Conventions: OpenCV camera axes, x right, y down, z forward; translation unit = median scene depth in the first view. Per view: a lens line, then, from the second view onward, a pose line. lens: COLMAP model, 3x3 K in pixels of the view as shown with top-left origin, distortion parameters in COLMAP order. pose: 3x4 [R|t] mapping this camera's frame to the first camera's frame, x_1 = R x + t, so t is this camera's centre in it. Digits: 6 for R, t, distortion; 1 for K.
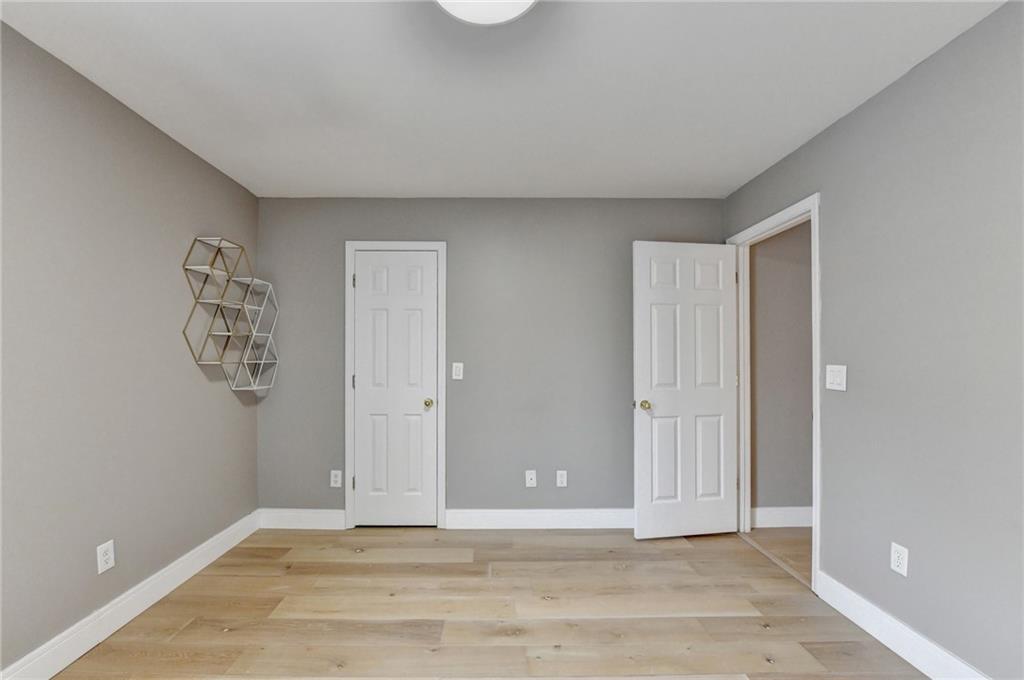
lens RADIAL K [[423.5, 0, 492.4], [0, 423.5, 347.2], [0, 0, 1]] dist [-0.022418, -0.000113]
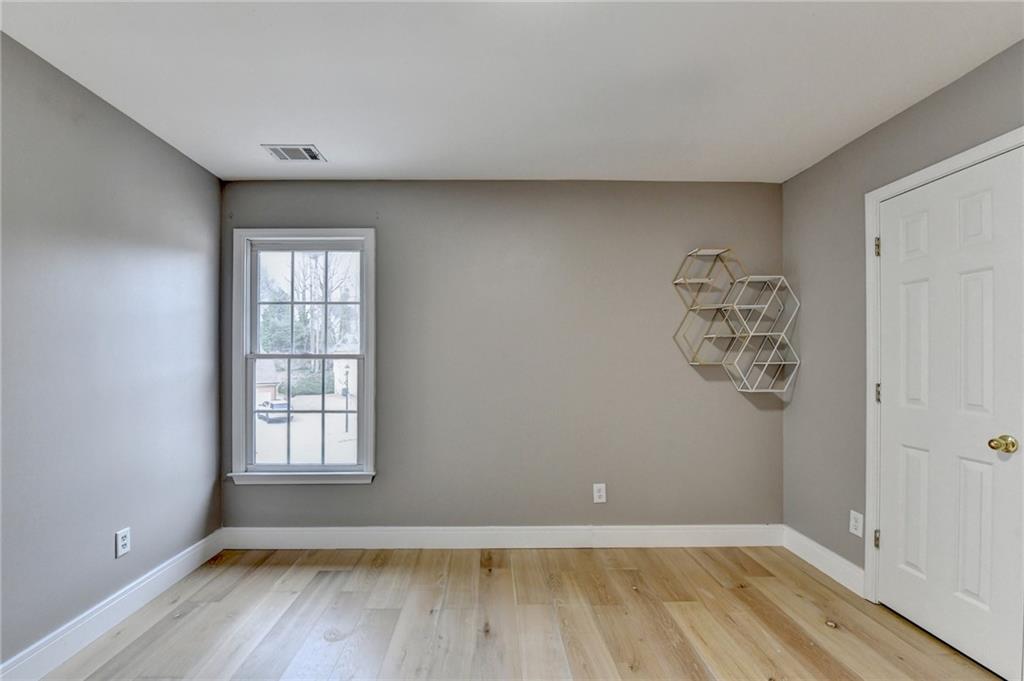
lens RADIAL K [[423.5, 0, 492.4], [0, 423.5, 347.7], [0, 0, 1]] dist [-0.022418, -0.000113]
pose [[0.007158, -0.029601, -0.999536, 0.393137], [0.025911, 0.999232, -0.029406, 0.012956], [0.999639, -0.025688, 0.007920, 0.410792]]
